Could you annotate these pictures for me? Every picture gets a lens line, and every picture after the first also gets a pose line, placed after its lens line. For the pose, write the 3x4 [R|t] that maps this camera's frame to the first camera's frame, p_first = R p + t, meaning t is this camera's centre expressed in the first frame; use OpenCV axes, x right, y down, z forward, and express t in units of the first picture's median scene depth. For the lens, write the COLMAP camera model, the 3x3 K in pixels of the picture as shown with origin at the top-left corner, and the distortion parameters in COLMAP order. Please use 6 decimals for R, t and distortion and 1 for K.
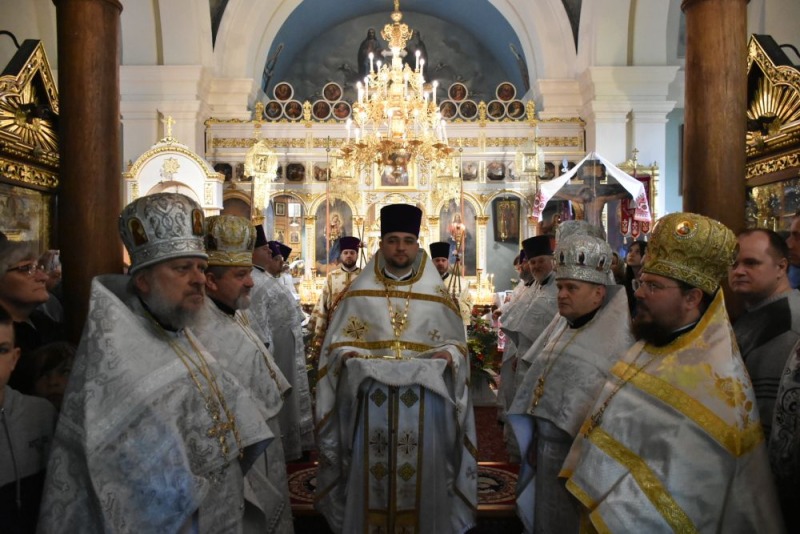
lens RADIAL K [[635.5, 0, 400.0], [0, 635.5, 267.0], [0, 0, 1]] dist [0.000978, -0.005903]
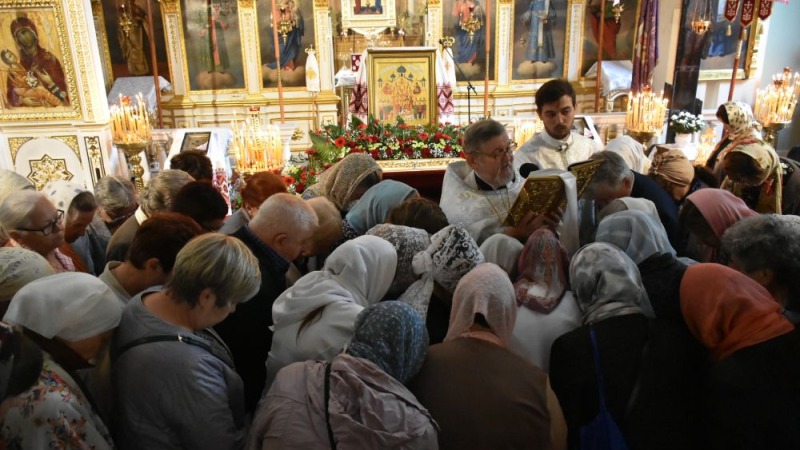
lens RADIAL K [[621.2, 0, 400.0], [0, 621.2, 225.0], [0, 0, 1]] dist [-0.011120, -0.002543]
pose [[0.997082, -0.040354, 0.064793, -0.035382], [0.018168, 0.949898, 0.312031, -0.050741], [-0.074138, -0.309943, 0.947860, 0.312390]]
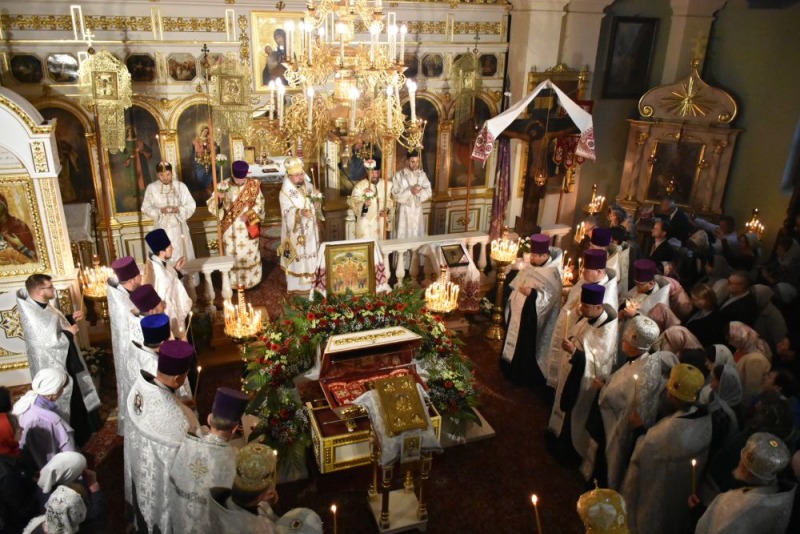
lens RADIAL K [[621.2, 0, 400.0], [0, 621.2, 267.0], [0, 0, 1]] dist [-0.011183, -0.008103]
pose [[0.943429, -0.098833, 0.316502, -0.134677], [-0.030461, 0.924673, 0.379541, -0.217498], [-0.330172, -0.367711, 0.869353, 0.228594]]
